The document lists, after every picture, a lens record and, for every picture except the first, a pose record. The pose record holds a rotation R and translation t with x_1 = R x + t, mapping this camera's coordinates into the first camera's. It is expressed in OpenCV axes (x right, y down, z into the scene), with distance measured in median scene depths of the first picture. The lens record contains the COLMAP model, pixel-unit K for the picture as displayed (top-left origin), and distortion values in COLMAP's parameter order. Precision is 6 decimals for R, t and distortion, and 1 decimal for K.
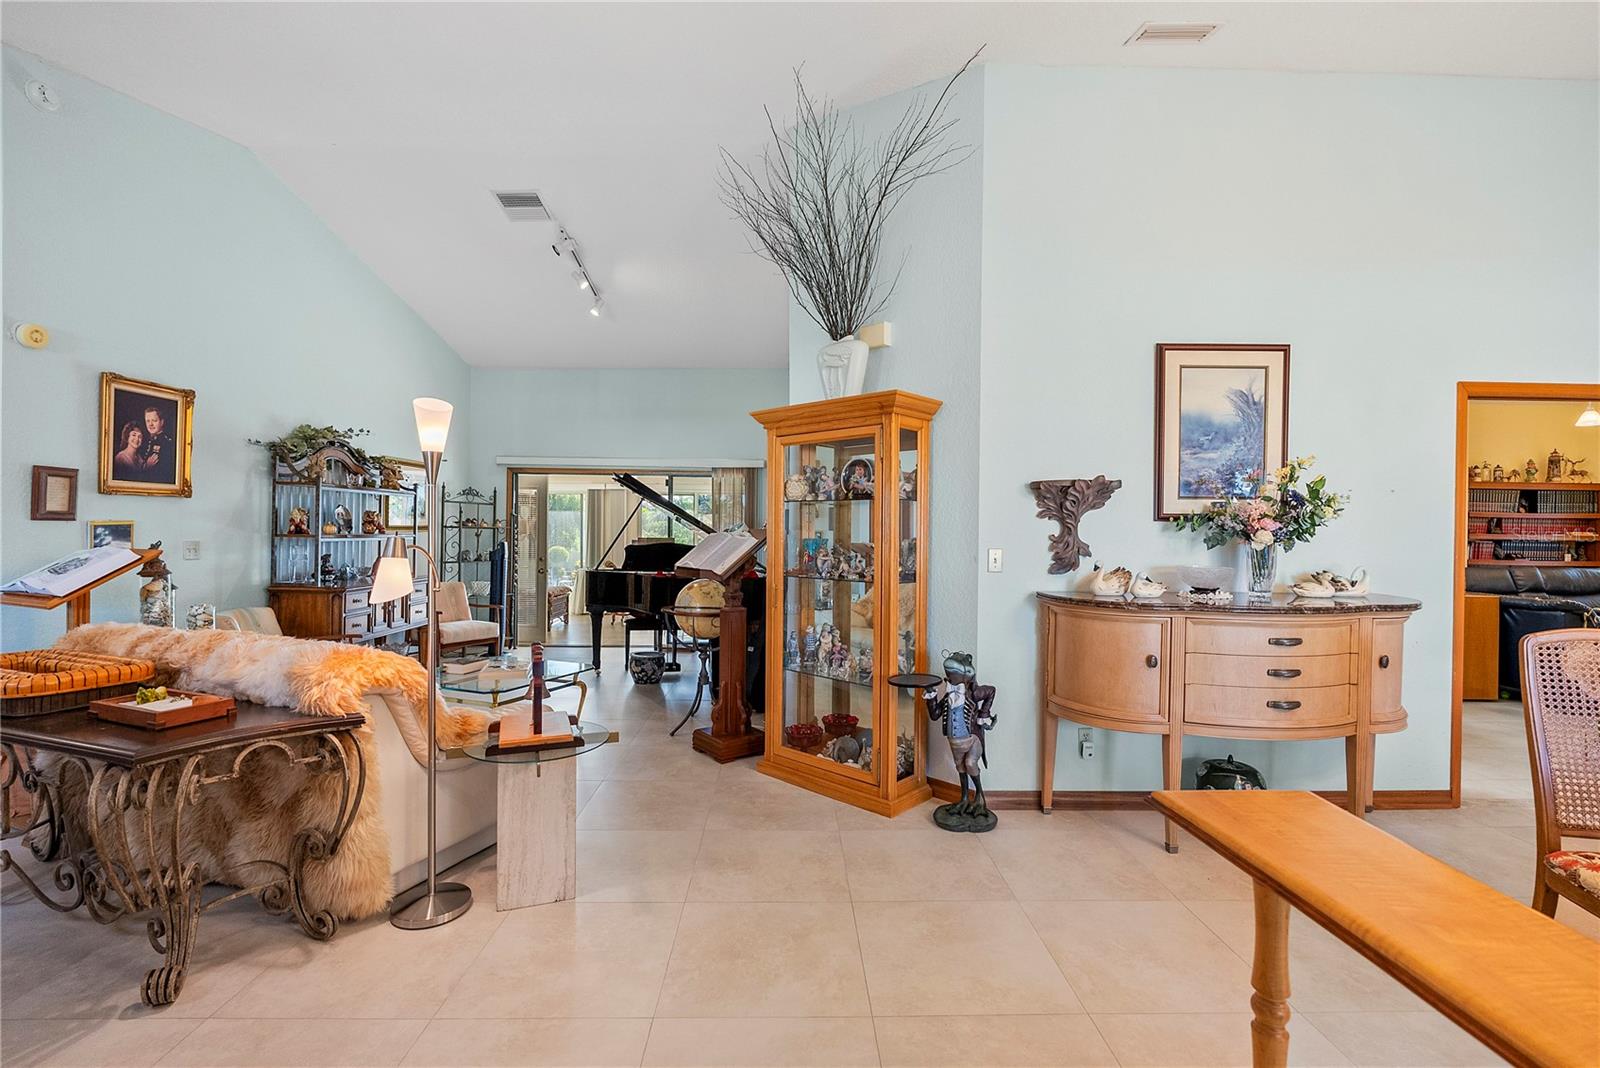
lens RADIAL K [[709.6, 0, 803.1], [0, 709.6, 534.1], [0, 0, 1]] dist [-0.004529, 0.000839]
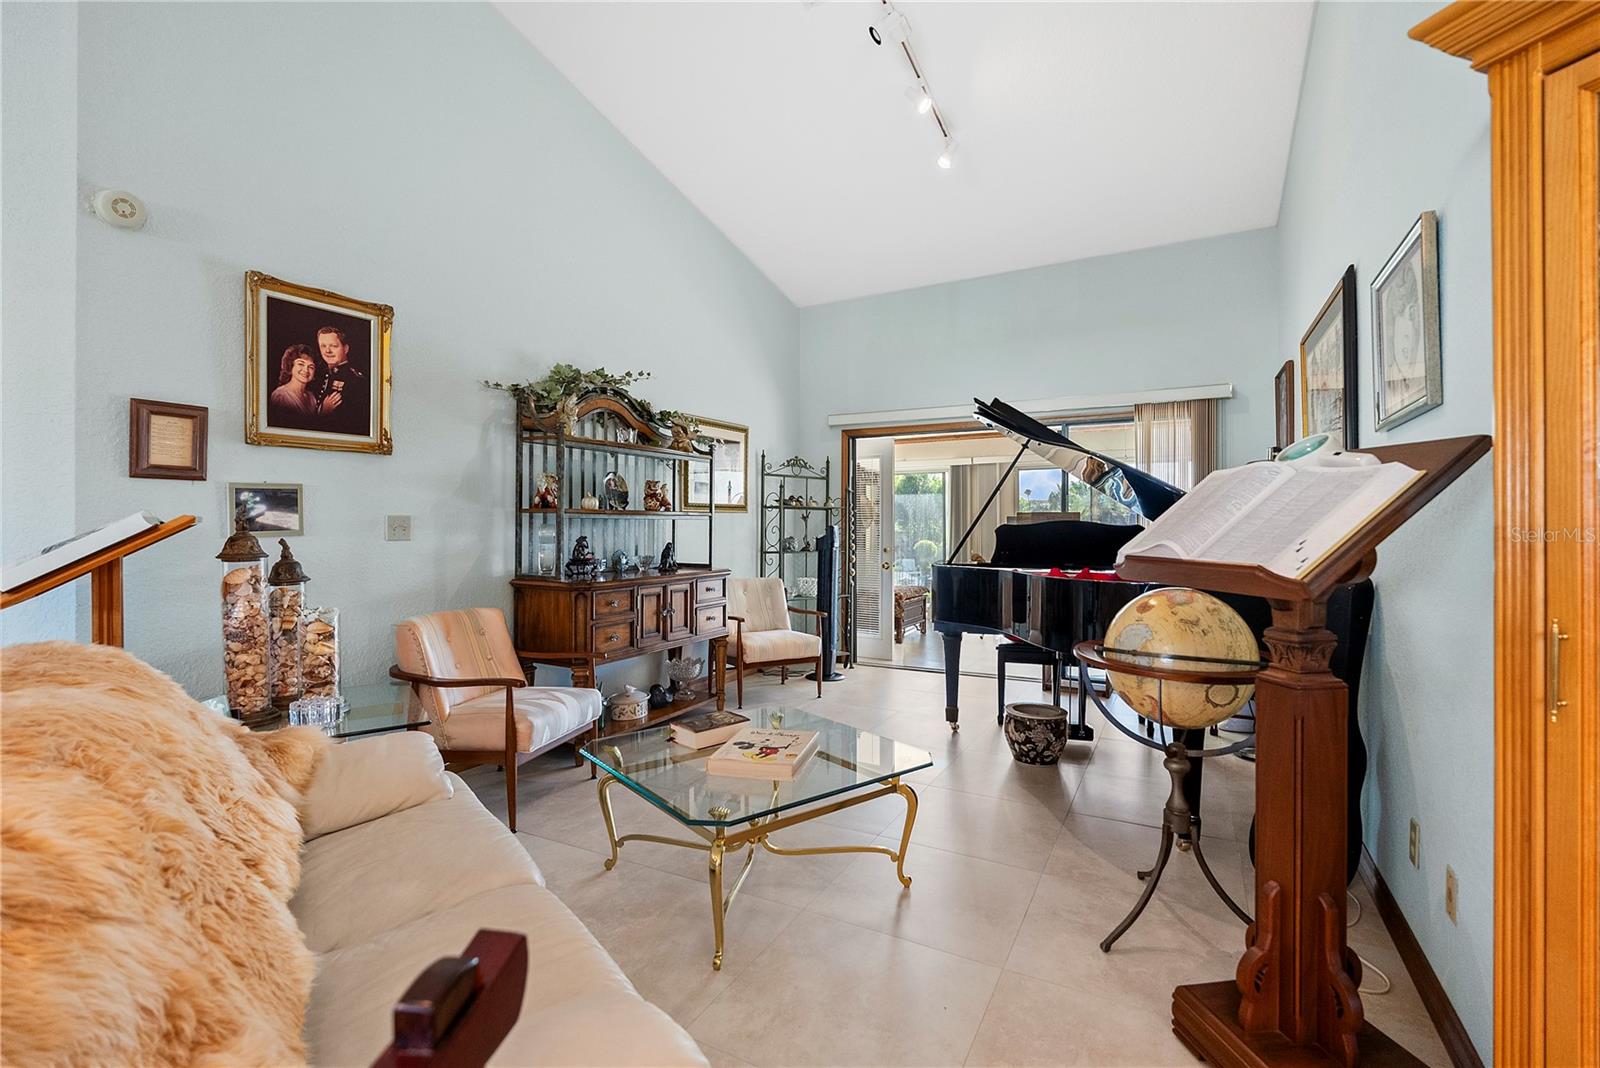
lens RADIAL K [[709.6, 0, 803.2], [0, 709.6, 527.7], [0, 0, 1]] dist [-0.004529, 0.000839]
pose [[0.870030, -0.010463, -0.492887, -0.109178], [0.007798, 0.999942, -0.007461, 0.024624], [0.492937, 0.002648, 0.870061, 0.448083]]
